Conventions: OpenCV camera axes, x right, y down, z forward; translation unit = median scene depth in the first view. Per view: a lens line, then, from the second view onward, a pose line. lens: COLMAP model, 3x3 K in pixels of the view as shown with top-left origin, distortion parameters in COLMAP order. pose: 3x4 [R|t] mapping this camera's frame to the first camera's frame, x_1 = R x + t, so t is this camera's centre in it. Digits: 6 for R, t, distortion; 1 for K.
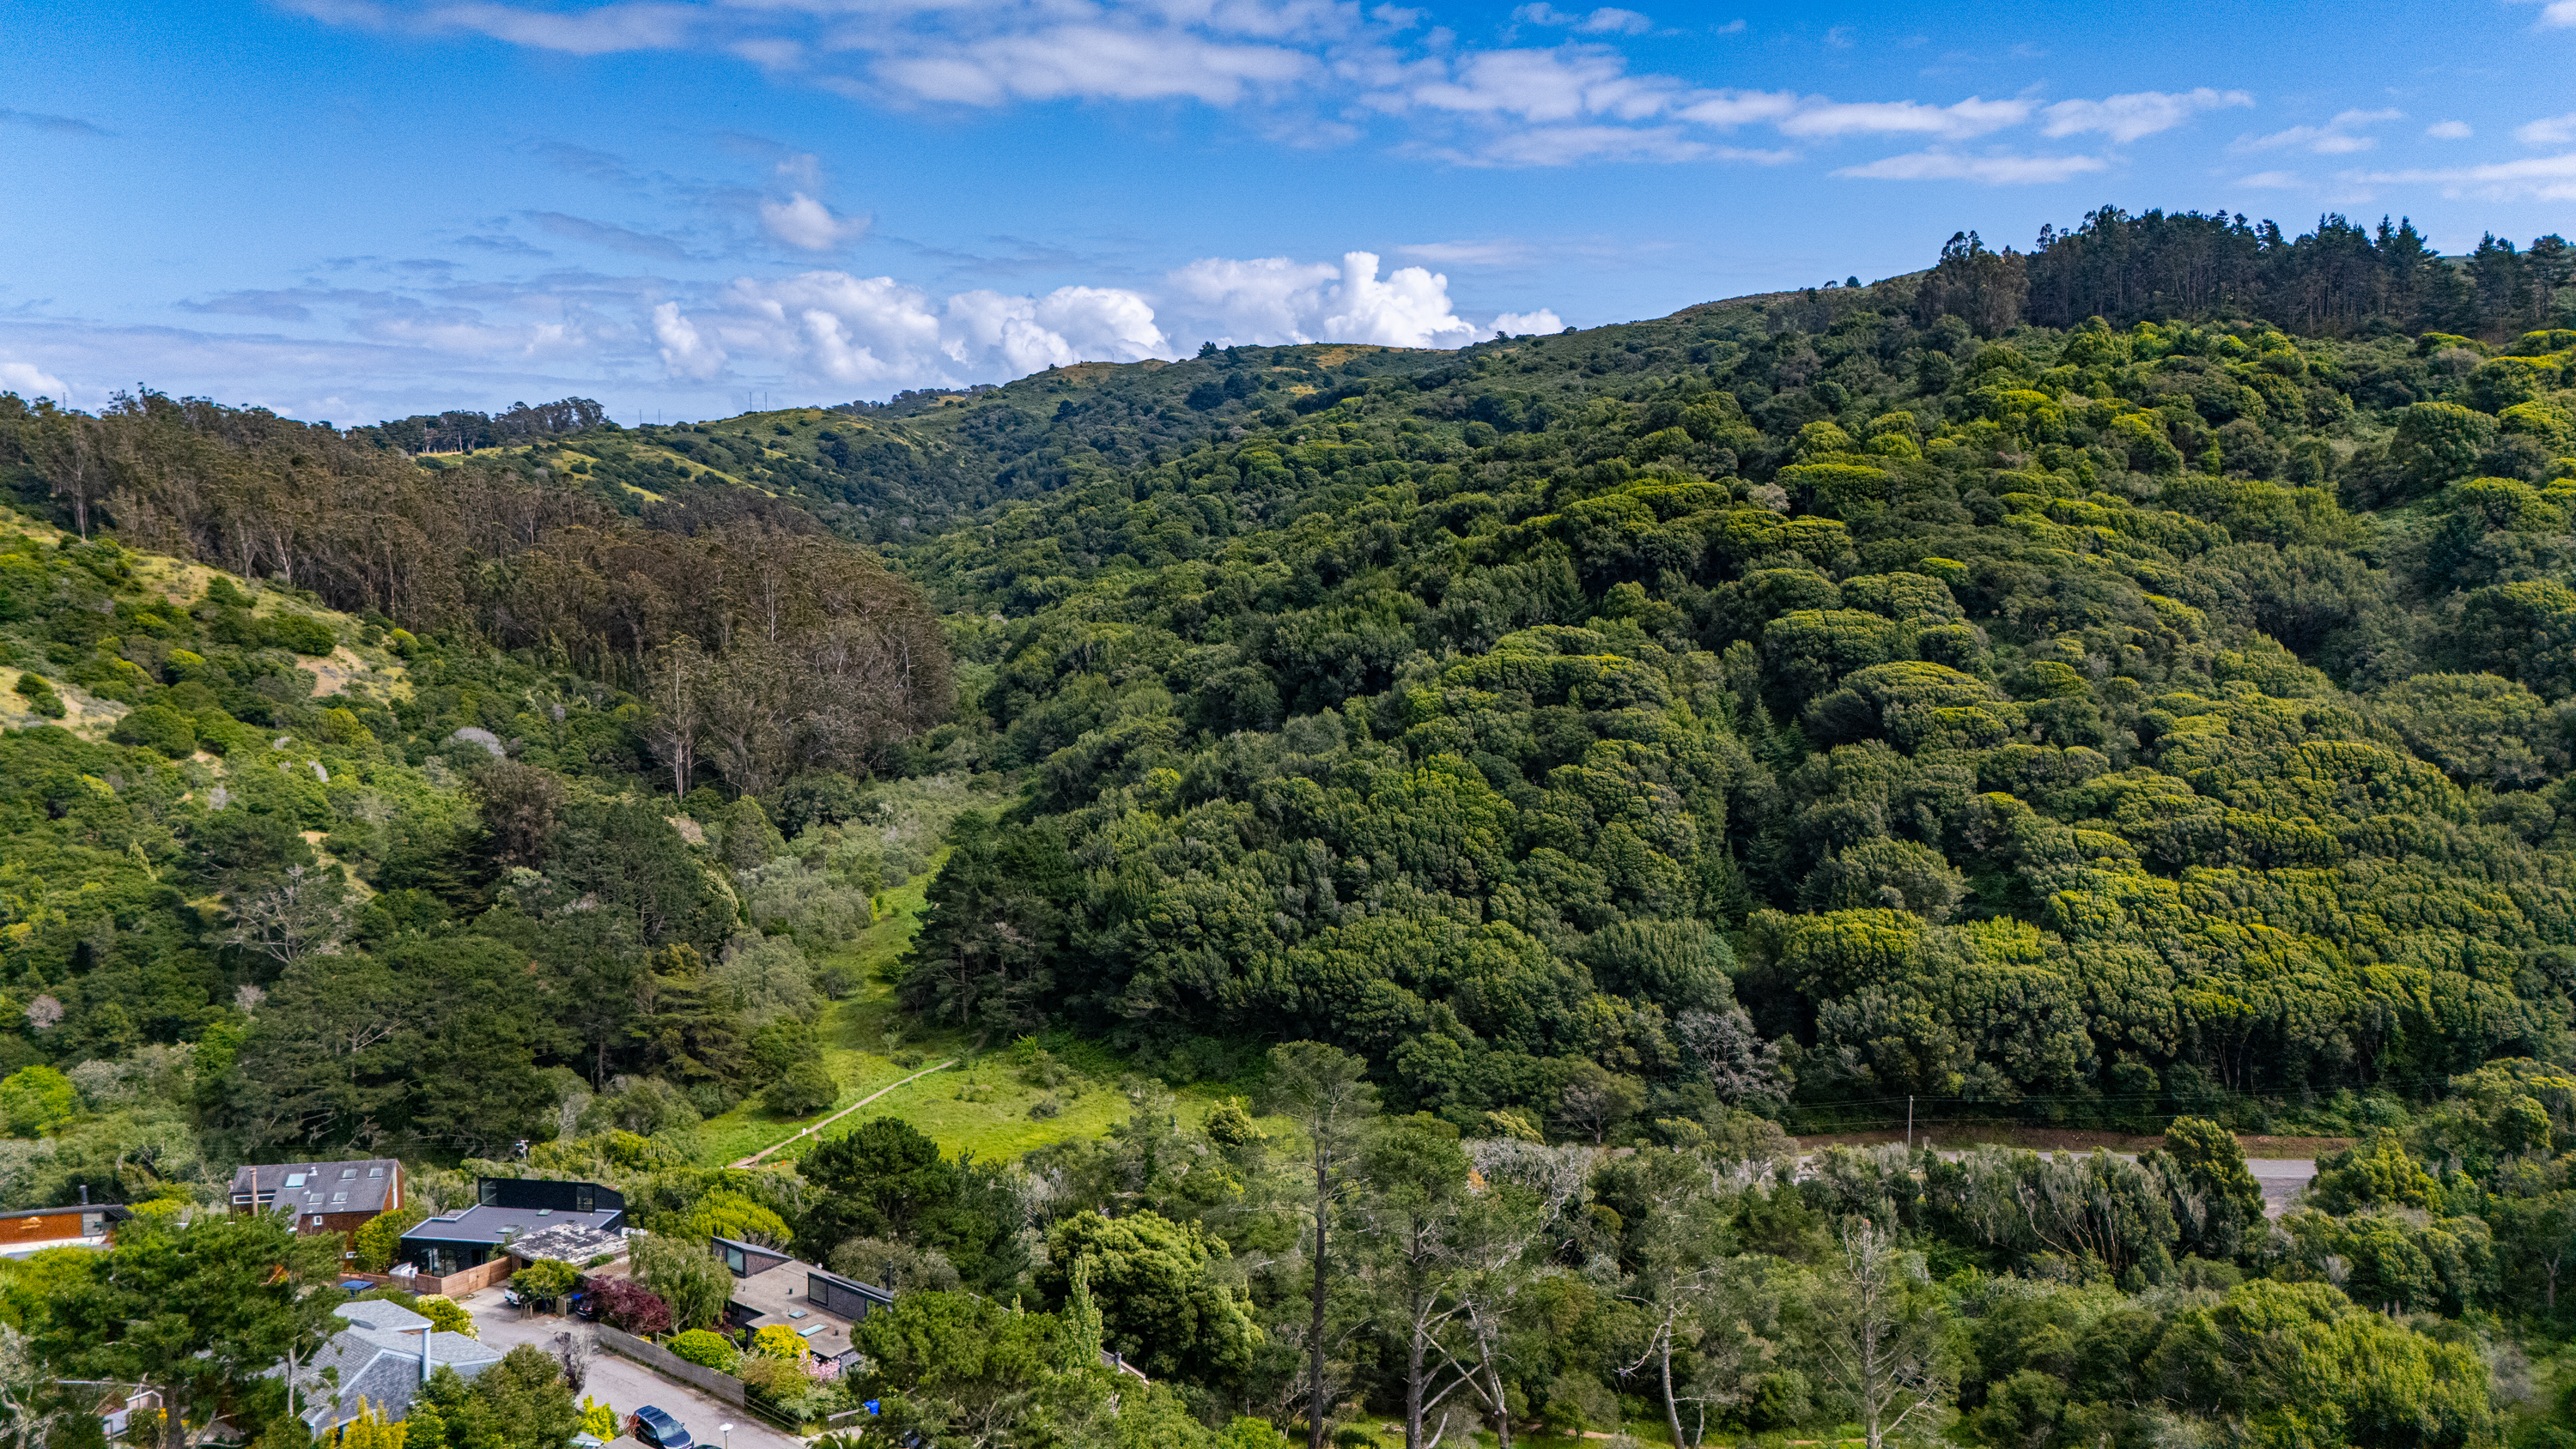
lens RADIAL K [[1885.0, 0, 1288.0], [0, 1885.0, 724.5], [0, 0, 1]] dist [0.092816, -0.112674]
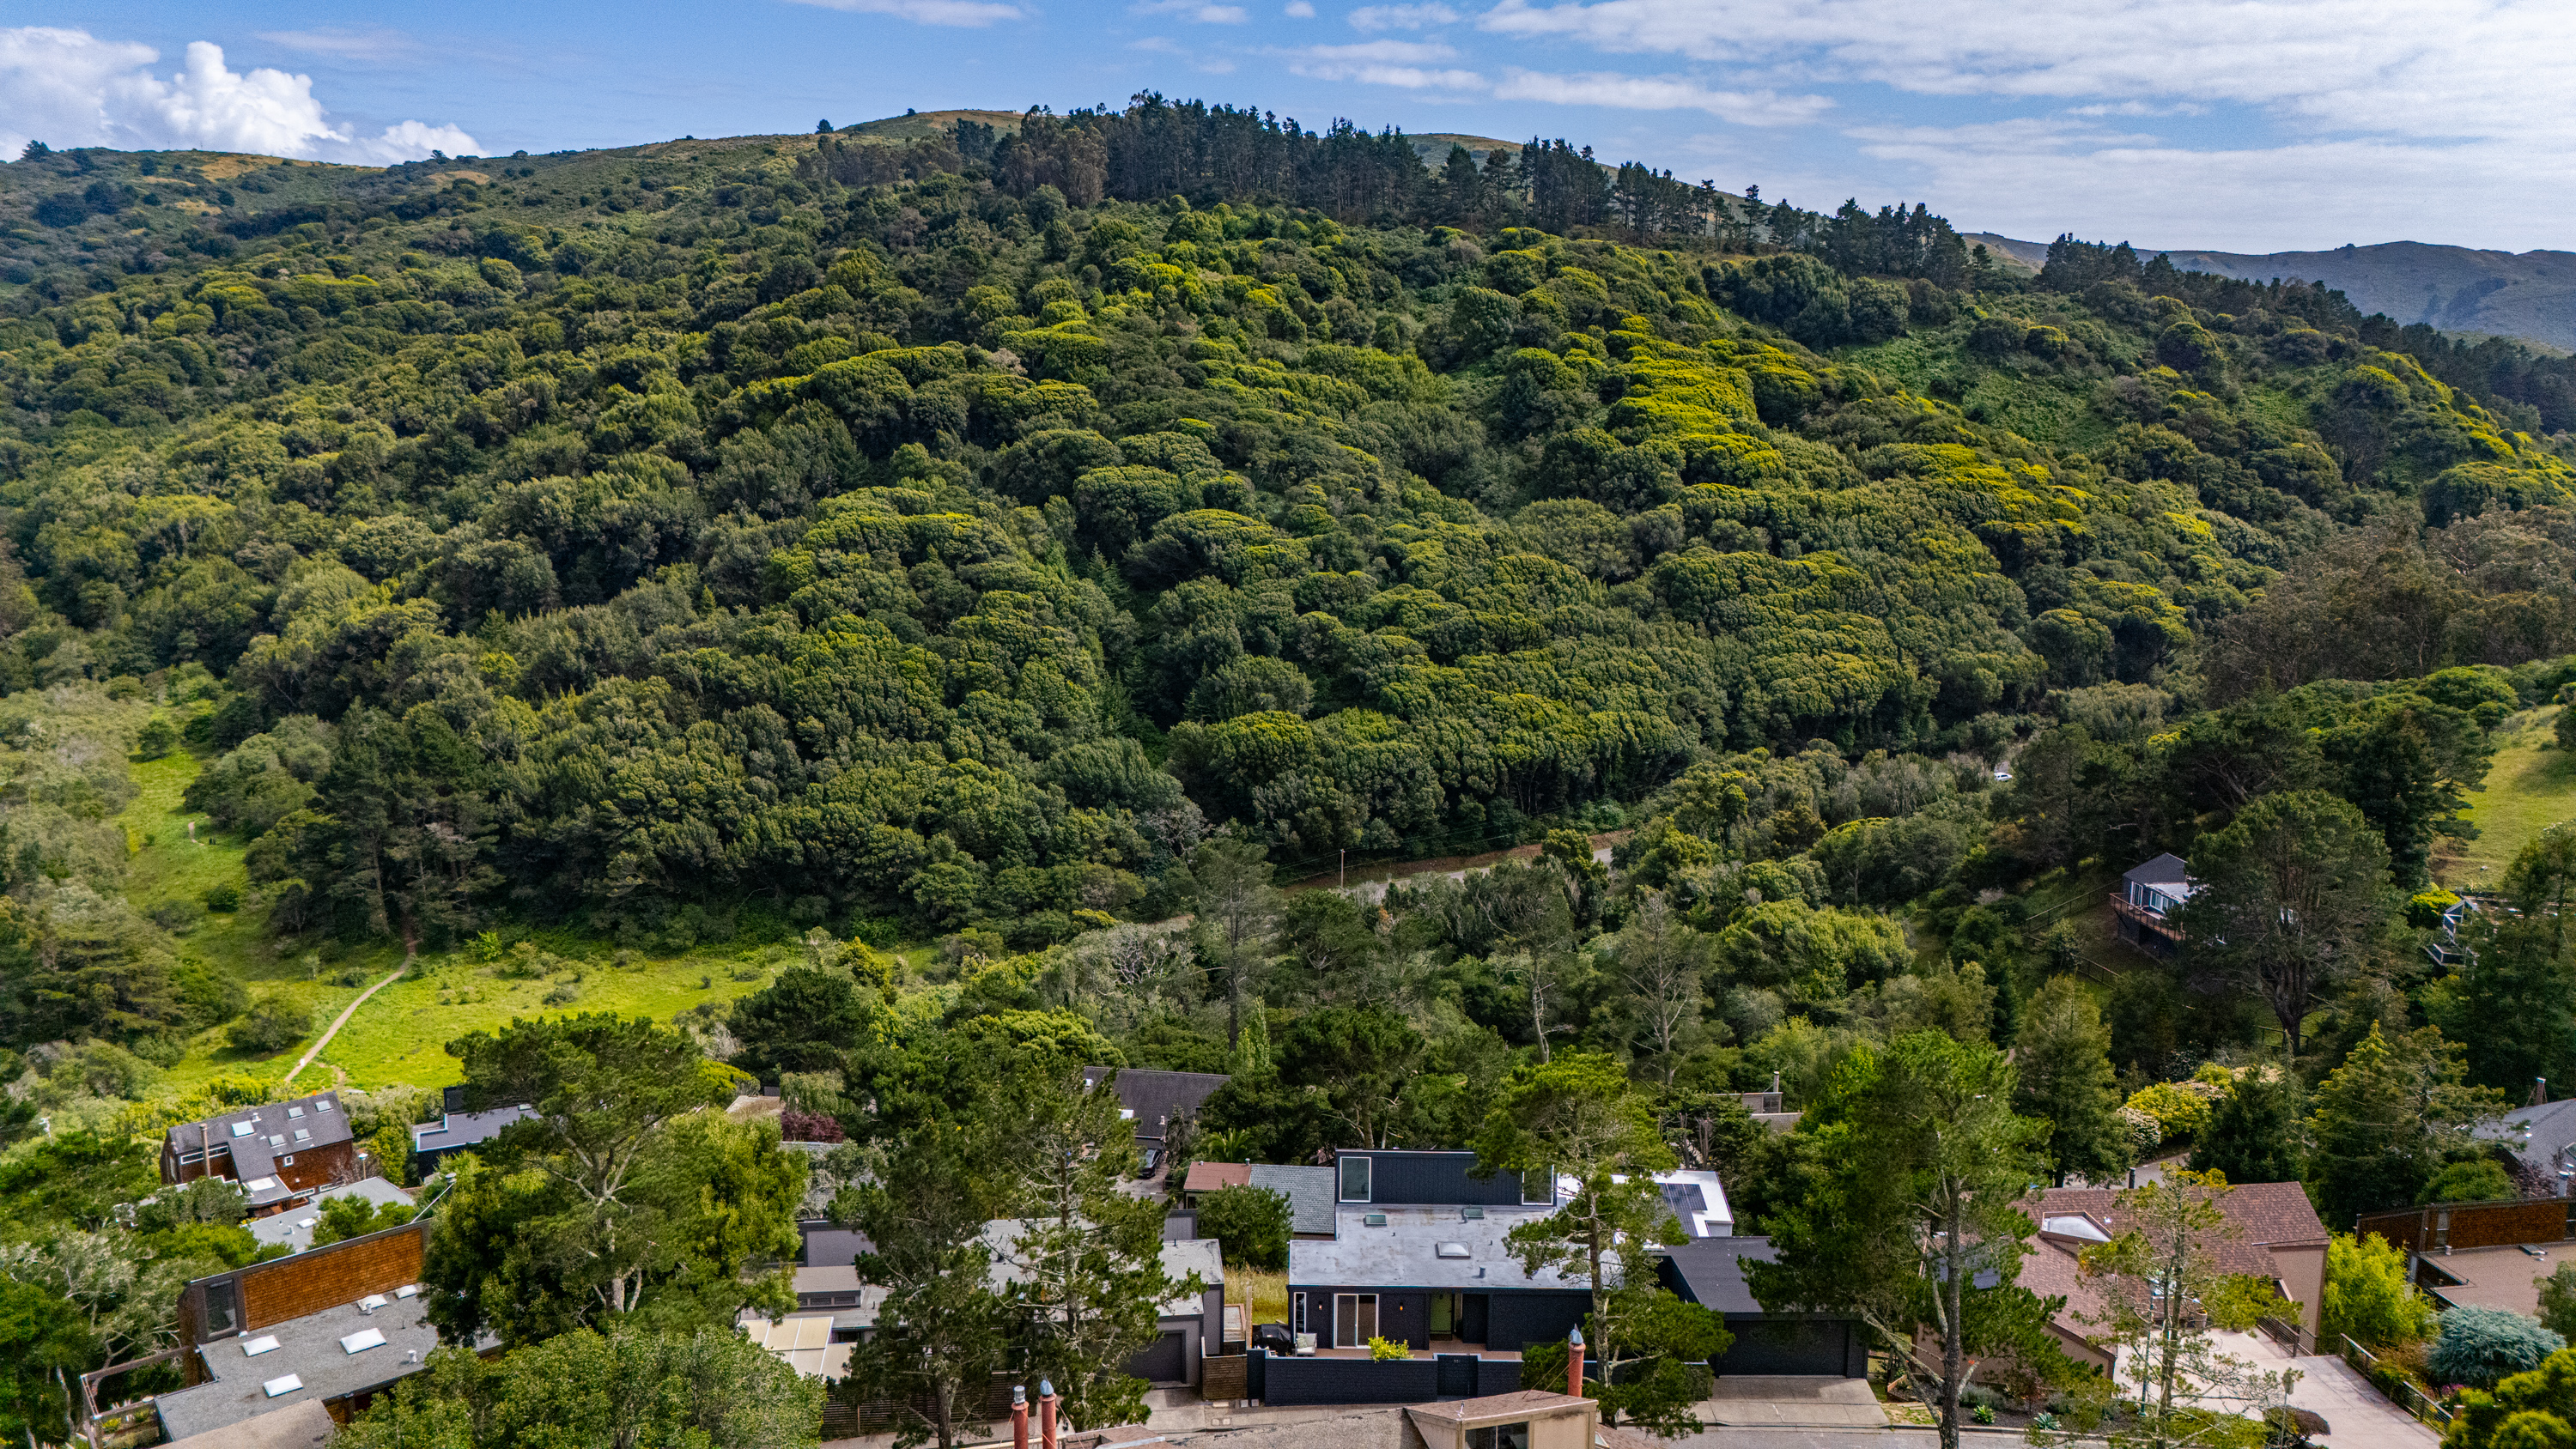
lens RADIAL K [[1885.0, 0, 1288.0], [0, 1885.0, 724.5], [0, 0, 1]] dist [0.092816, -0.112674]
pose [[0.849064, -0.105883, 0.517570, -0.273238], [0.061596, 0.992868, 0.102072, -0.017095], [-0.524686, -0.054786, 0.849531, -0.048316]]
